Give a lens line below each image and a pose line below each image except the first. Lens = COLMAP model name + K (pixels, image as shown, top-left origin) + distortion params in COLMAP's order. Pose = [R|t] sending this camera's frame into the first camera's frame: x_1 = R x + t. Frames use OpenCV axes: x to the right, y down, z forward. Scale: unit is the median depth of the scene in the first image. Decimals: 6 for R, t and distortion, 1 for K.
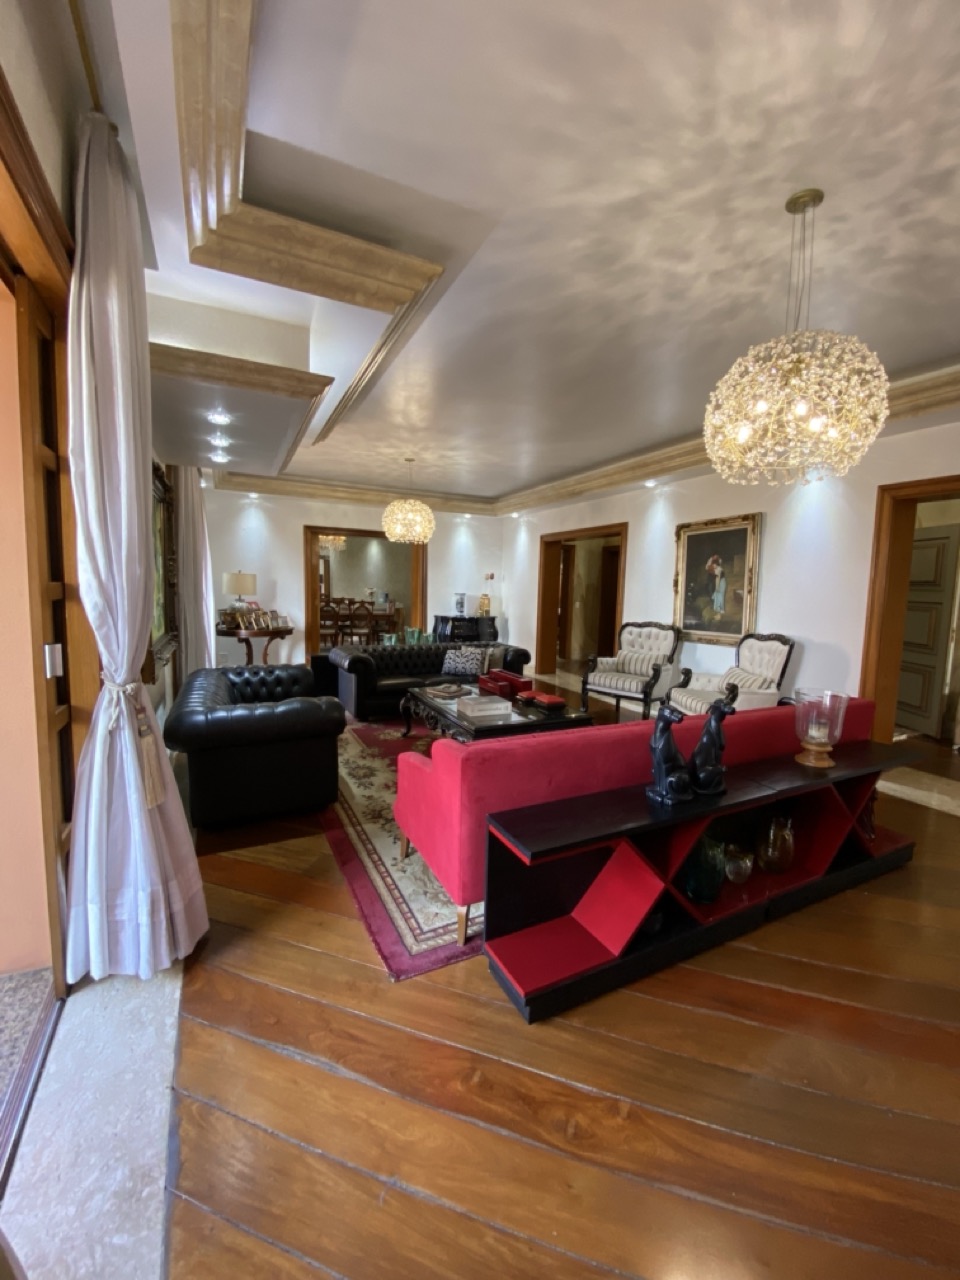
lens RADIAL K [[516.6, 0, 477.2], [0, 516.6, 634.6], [0, 0, 1]] dist [0.041677, -0.029519]
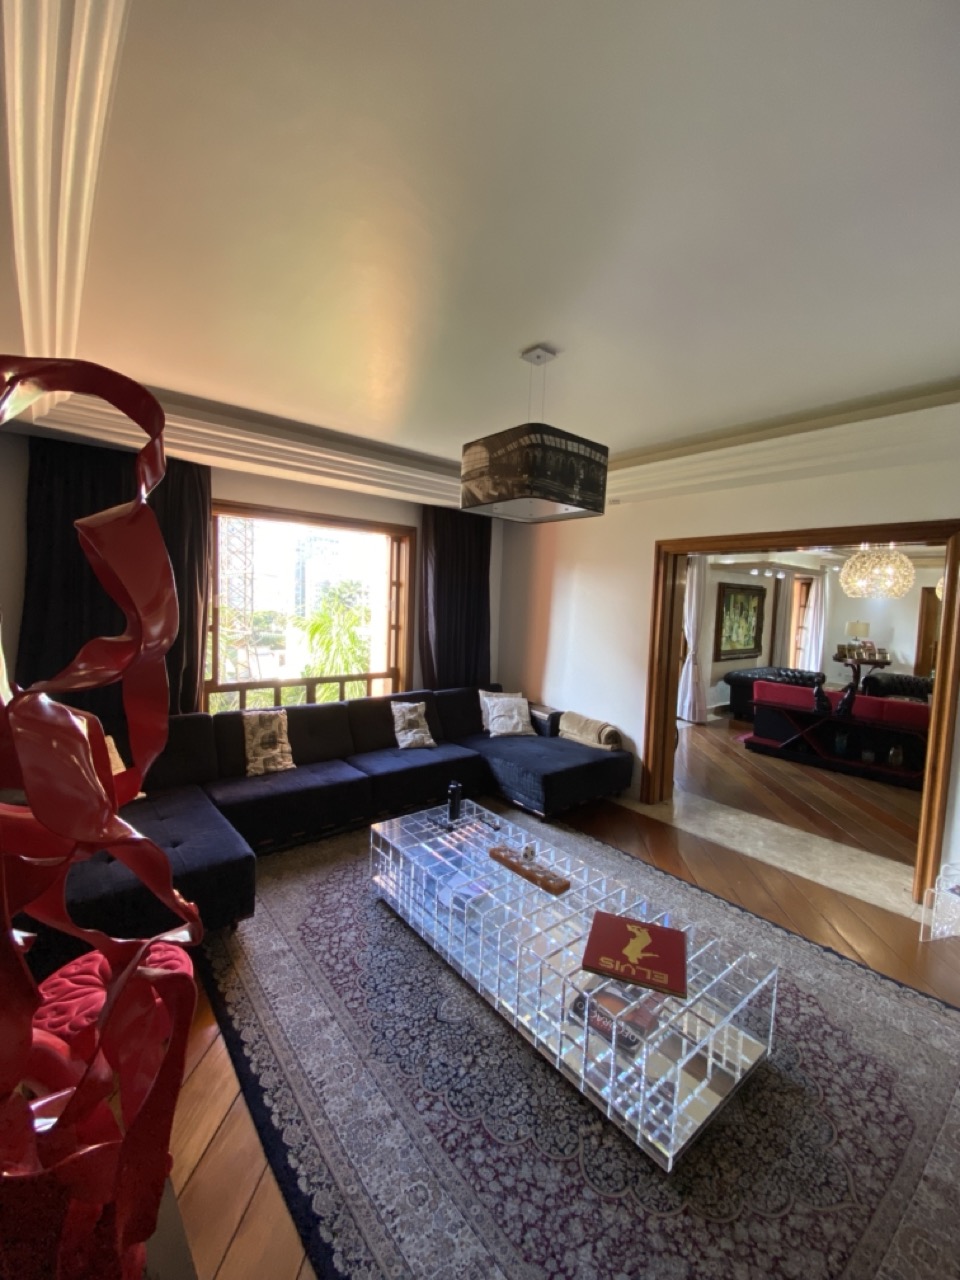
lens RADIAL K [[516.6, 0, 477.2], [0, 516.6, 634.6], [0, 0, 1]] dist [0.041677, -0.029519]
pose [[0.235202, 0.054565, -0.970414, 1.020316], [-0.124887, 0.991843, 0.025501, 0.024323], [0.963890, 0.115194, 0.240098, -0.583420]]
